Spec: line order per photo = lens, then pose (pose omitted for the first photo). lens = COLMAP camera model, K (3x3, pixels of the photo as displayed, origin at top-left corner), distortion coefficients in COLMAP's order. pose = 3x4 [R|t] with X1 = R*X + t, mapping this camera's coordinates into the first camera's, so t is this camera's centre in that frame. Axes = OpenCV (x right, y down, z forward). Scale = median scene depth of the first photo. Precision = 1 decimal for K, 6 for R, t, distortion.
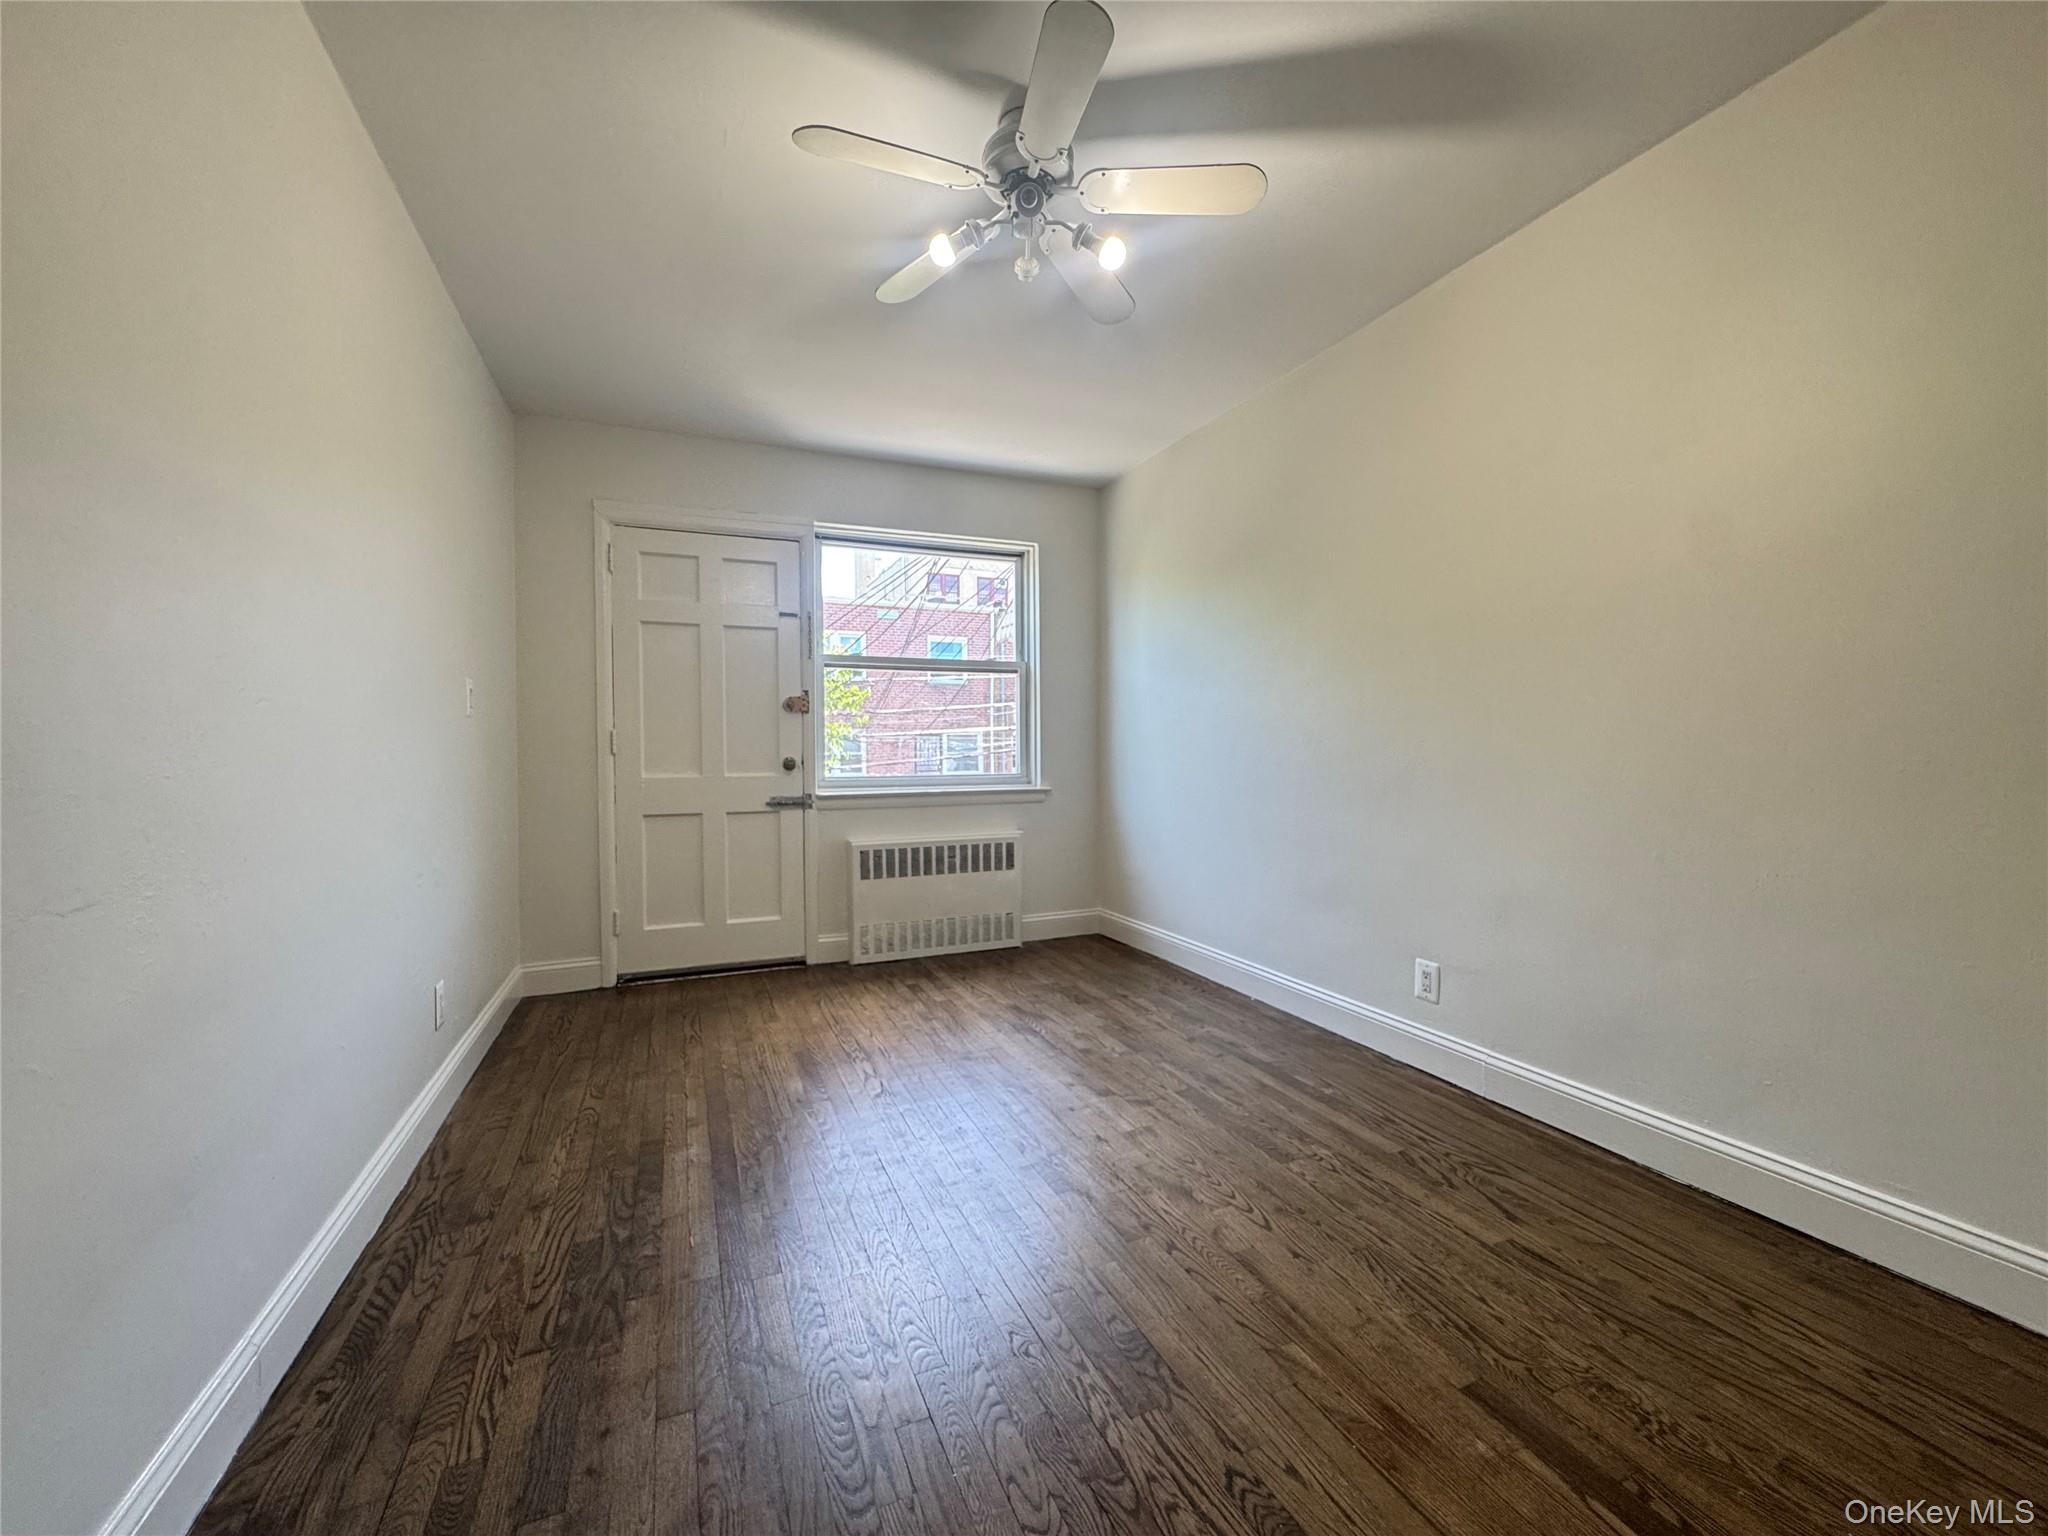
lens RADIAL K [[865.1, 0, 1024.0], [0, 865.1, 768.0], [0, 0, 1]] dist [0.000297, 0.000048]
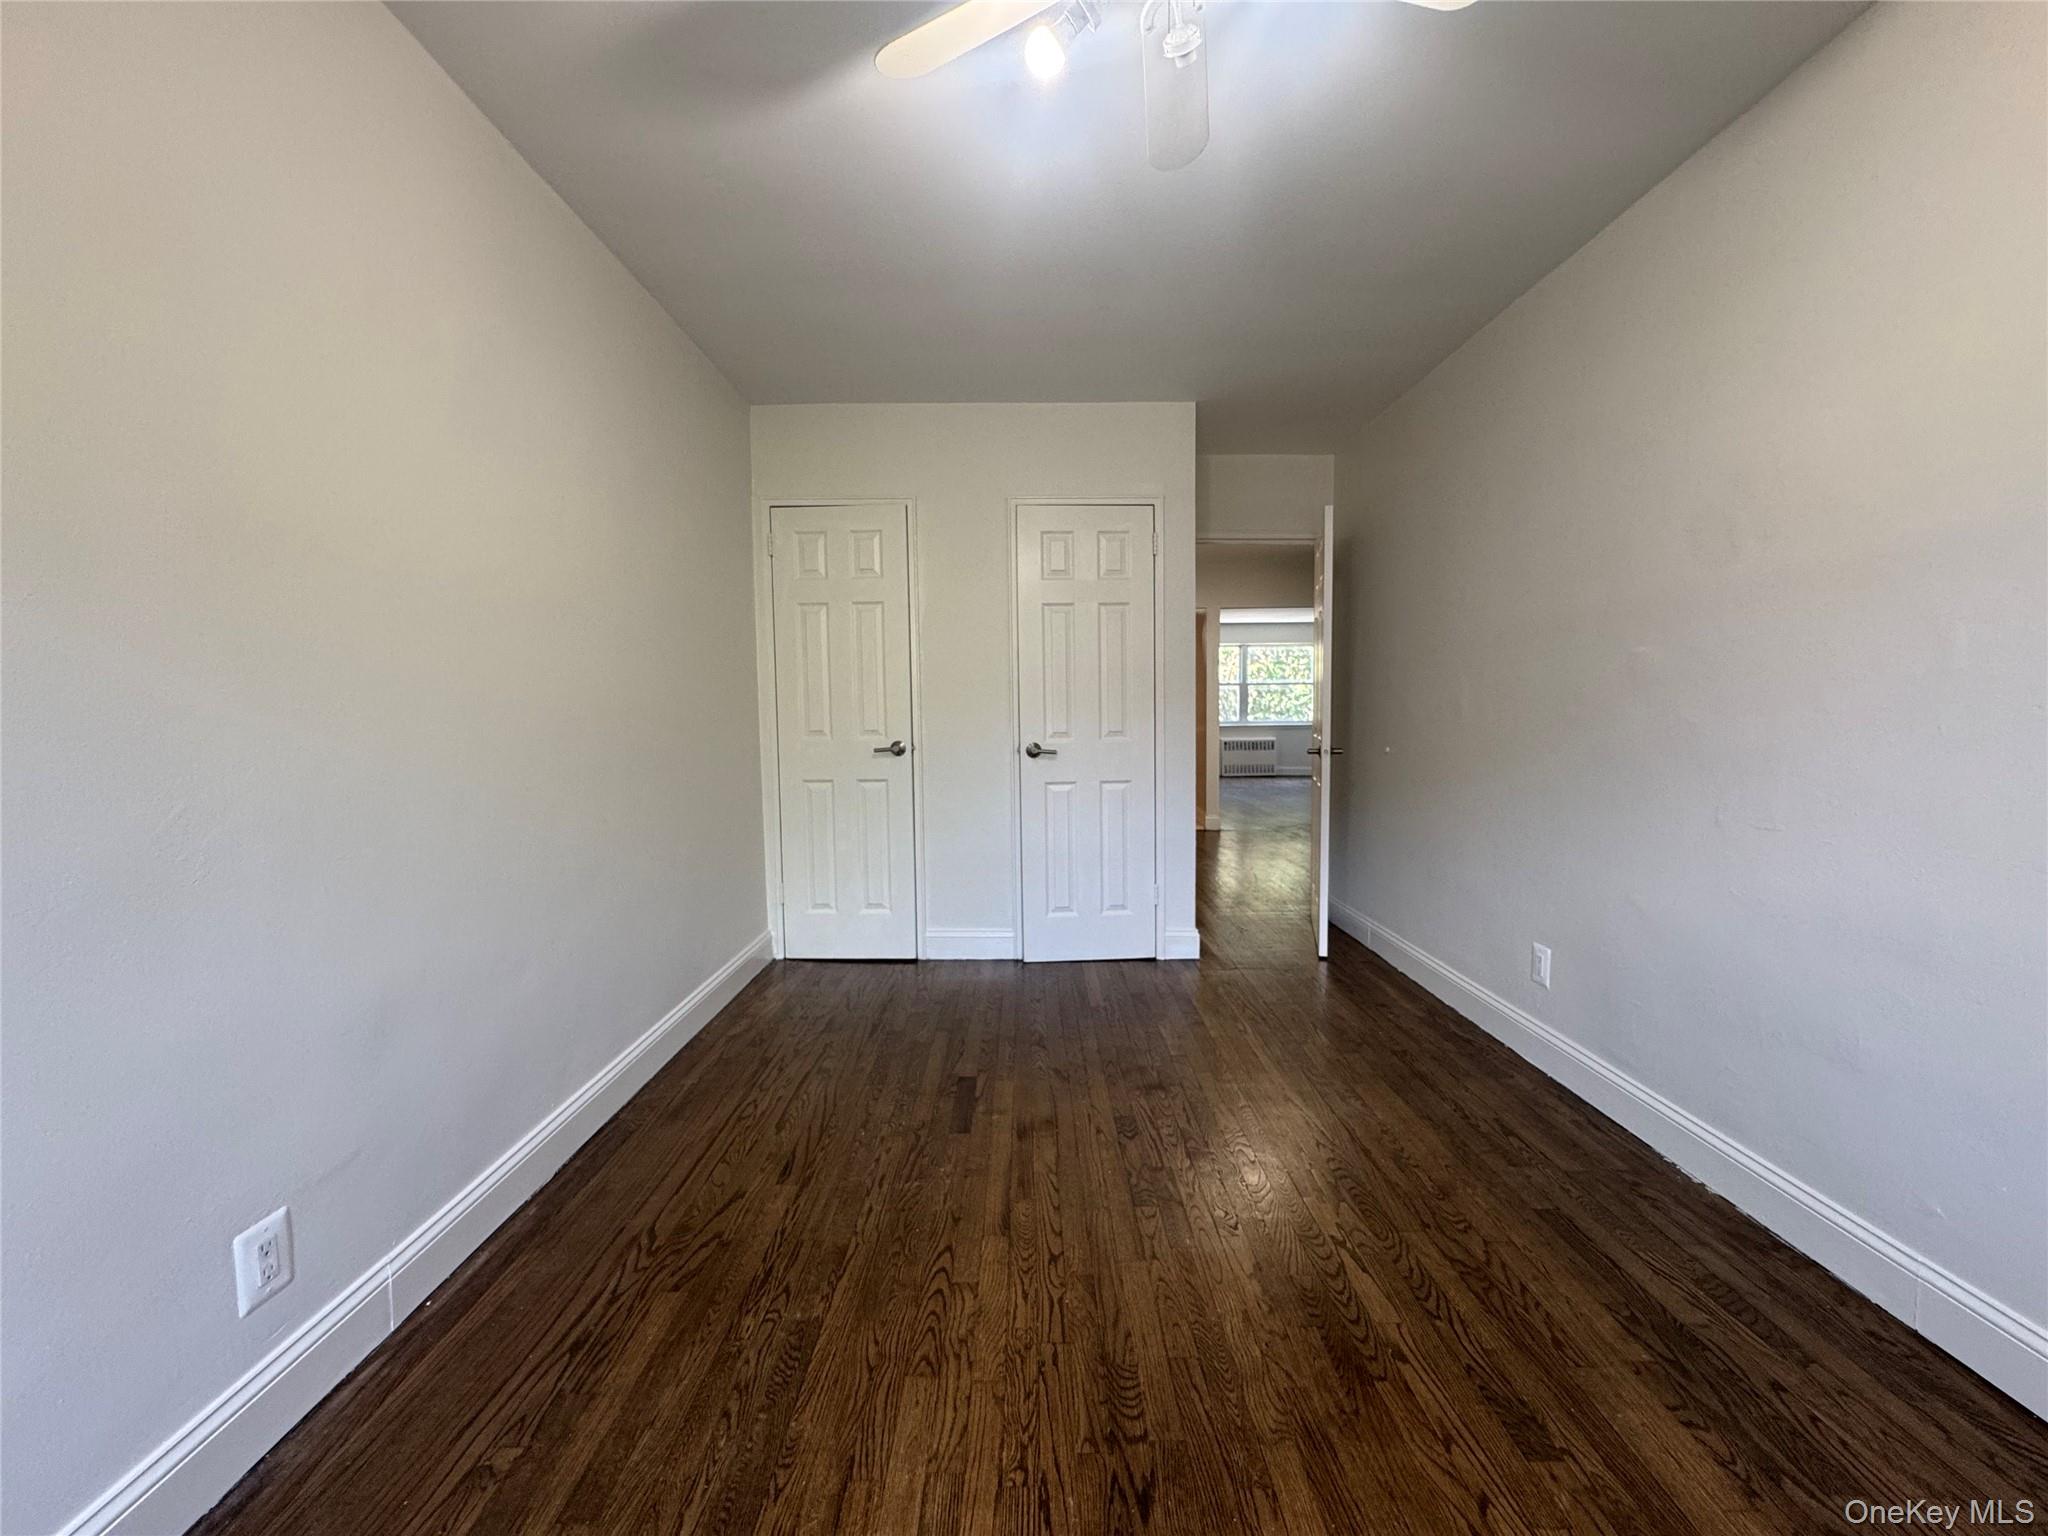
lens RADIAL K [[830.1, 0, 1024.0], [0, 830.1, 768.0], [0, 0, 1]] dist [-0.000043, 0.000054]
pose [[-0.920509, -0.012165, 0.390531, -0.161428], [0.023462, 0.995990, 0.086328, -0.091842], [-0.390016, 0.088628, -0.916533, 1.812839]]
